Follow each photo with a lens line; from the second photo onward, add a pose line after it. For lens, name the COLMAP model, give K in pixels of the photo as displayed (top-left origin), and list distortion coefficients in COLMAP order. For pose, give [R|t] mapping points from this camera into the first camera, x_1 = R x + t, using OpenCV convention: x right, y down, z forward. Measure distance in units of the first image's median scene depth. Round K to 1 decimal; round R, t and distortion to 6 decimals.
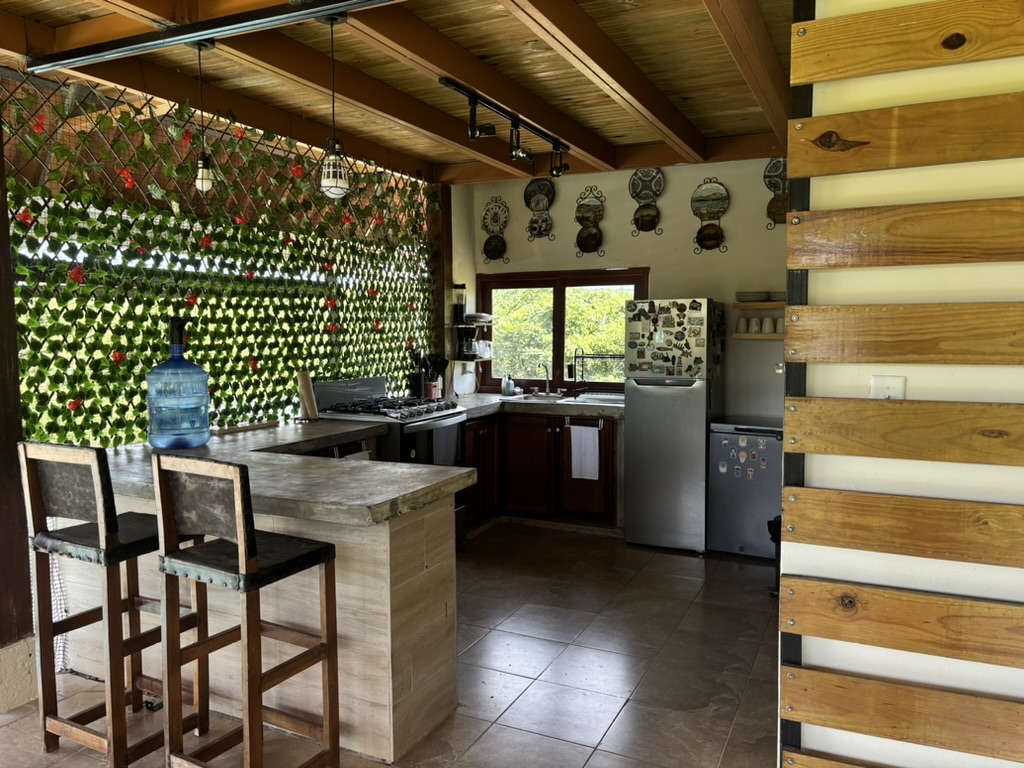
lens RADIAL K [[767.5, 0, 512.0], [0, 767.5, 384.0], [0, 0, 1]] dist [0.013141, -0.005013]
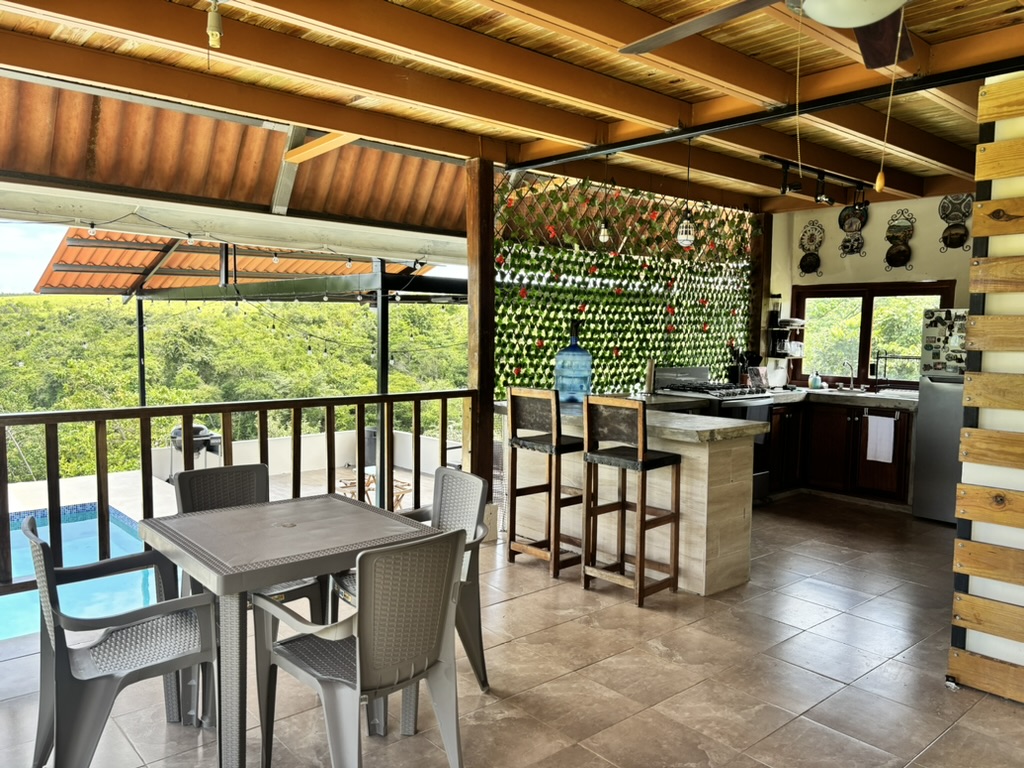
lens RADIAL K [[768.4, 0, 505.3], [0, 768.4, 389.9], [0, 0, 1]] dist [0.092925, -0.136448]
pose [[0.913079, 0.050609, -0.404630, 0.060455], [-0.050392, 0.998667, 0.011194, 0.037671], [0.404657, 0.010169, 0.914412, -0.393755]]
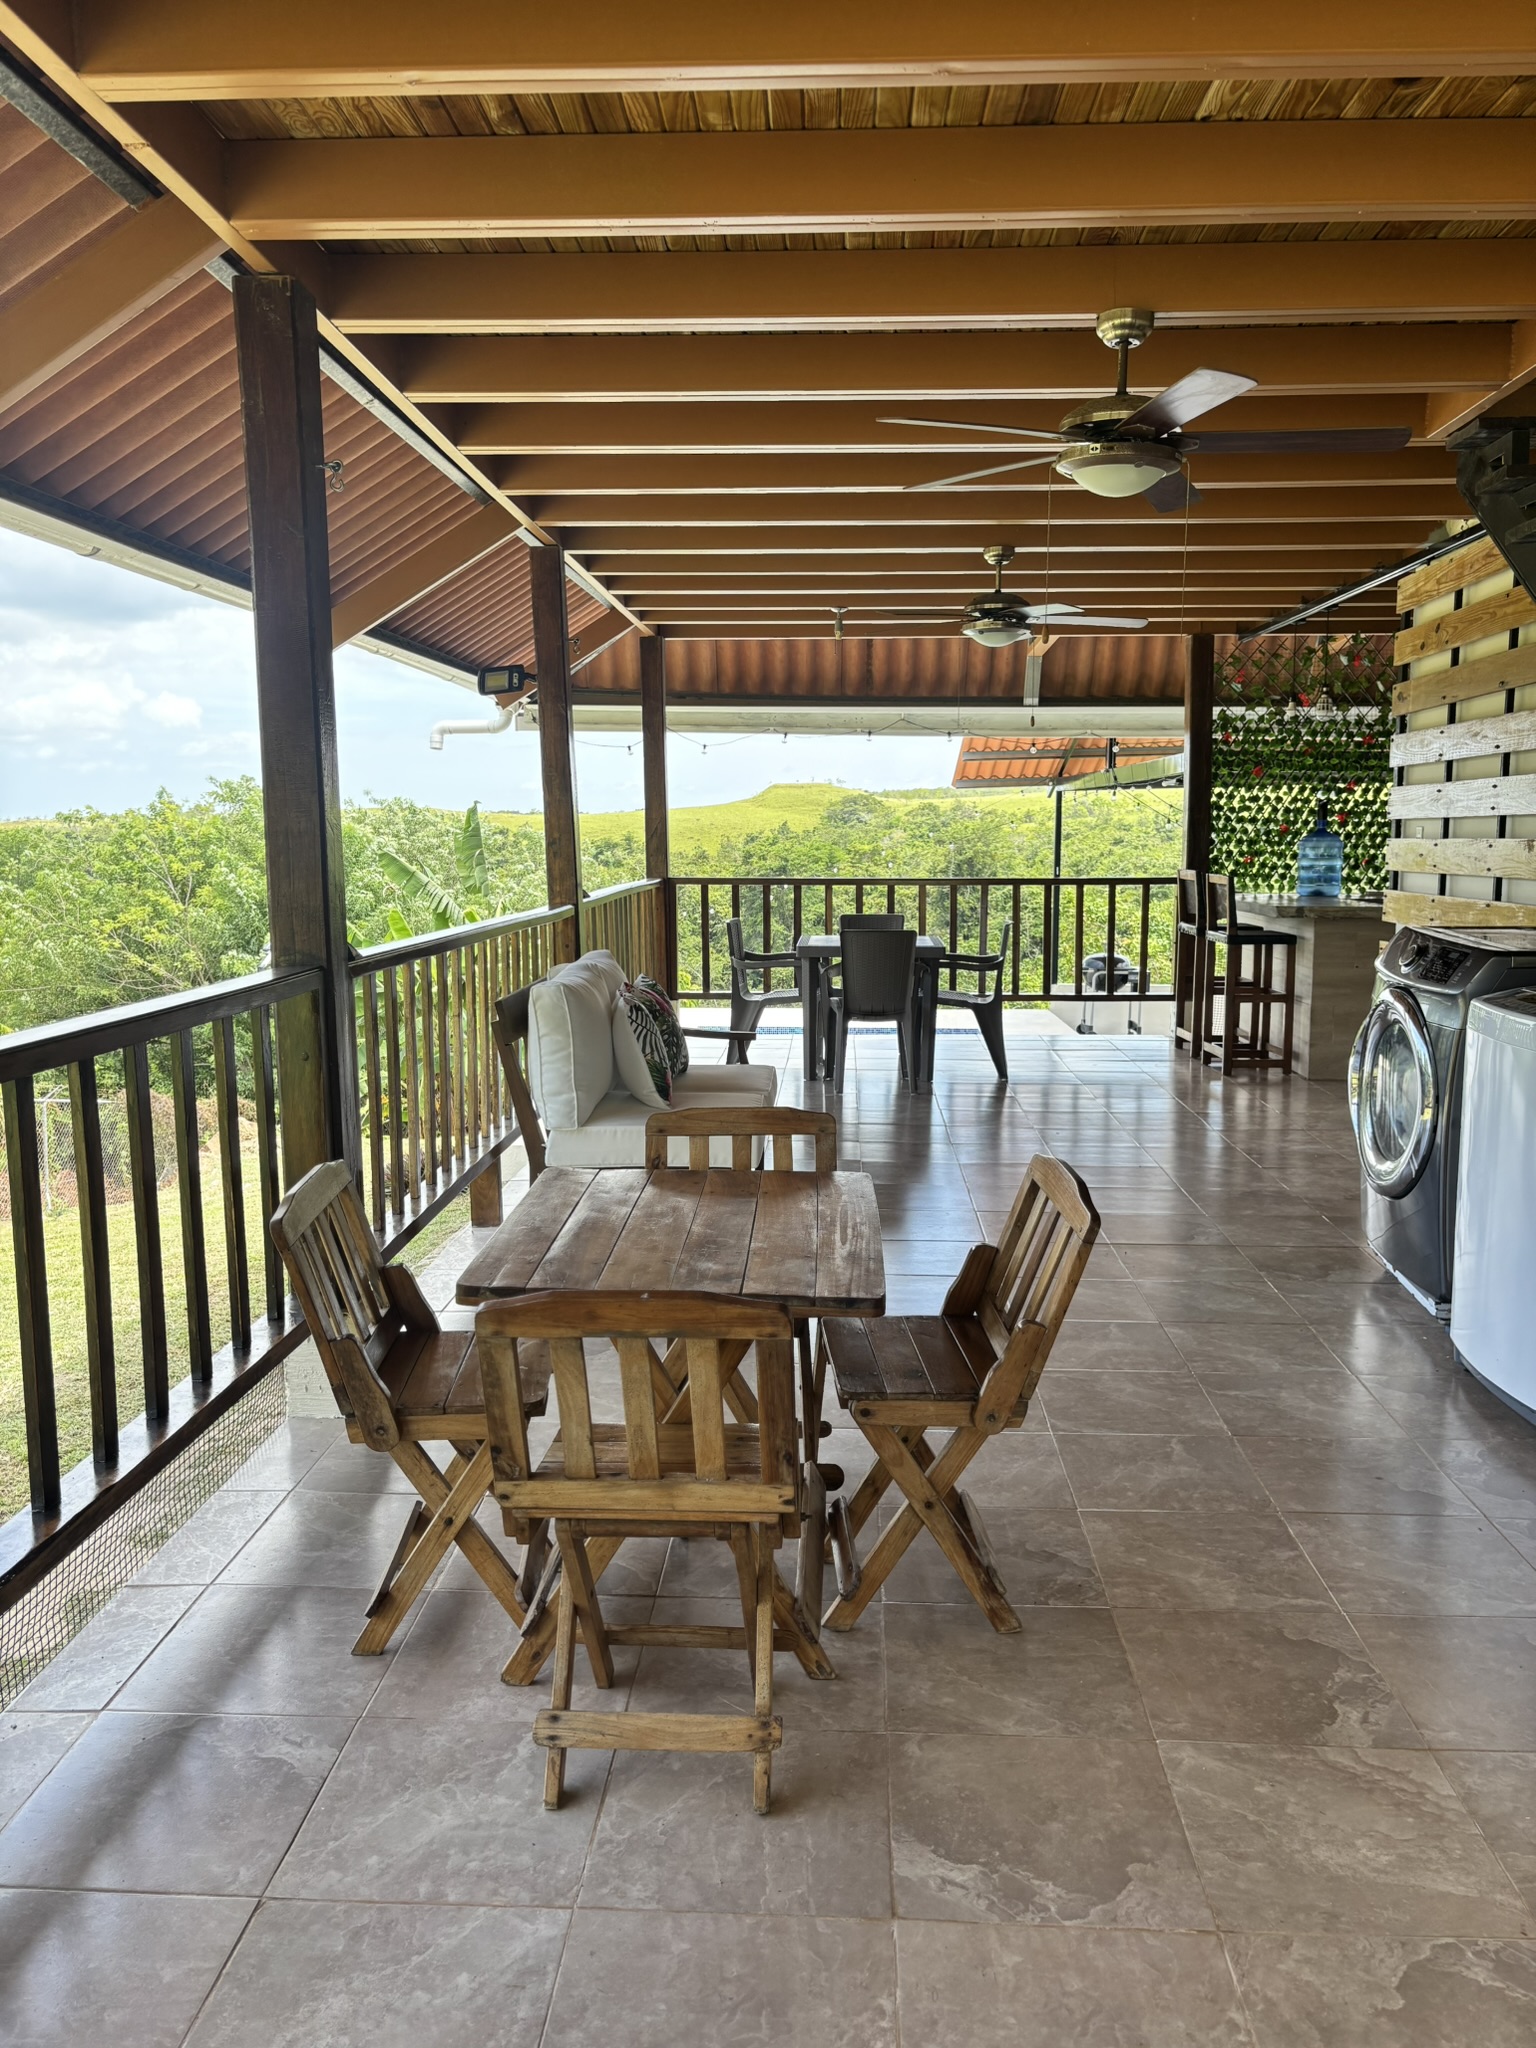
lens RADIAL K [[1530.5, 0, 768.0], [0, 1530.5, 1024.0], [0, 0, 1]] dist [0.125846, -0.406397]
pose [[0.380907, 0.121967, -0.916533, 1.404592], [-0.074909, 0.992074, 0.100888, 0.084213], [0.921574, 0.030228, 0.387025, -0.762170]]
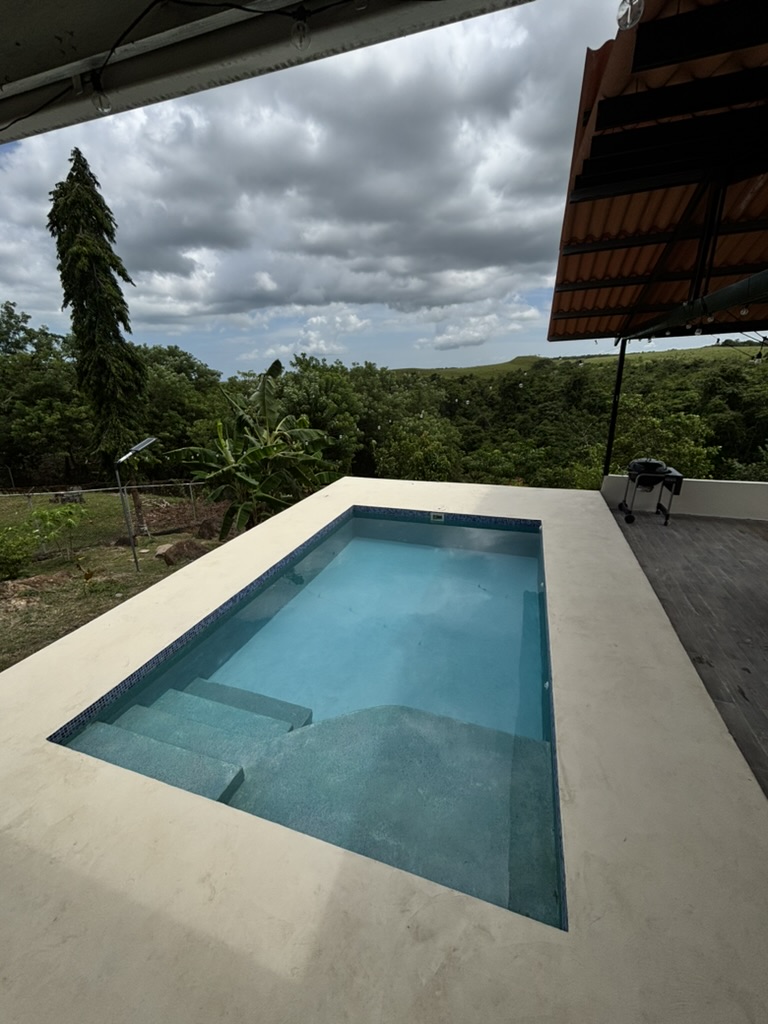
lens RADIAL K [[427.2, 0, 384.0], [0, 427.2, 512.0], [0, 0, 1]] dist [0.000045, 0.001064]
pose [[0.108394, 0.308432, -0.945050, -0.592733], [-0.056964, 0.951017, 0.303846, -0.000572], [0.992475, 0.020899, 0.120654, 0.495934]]
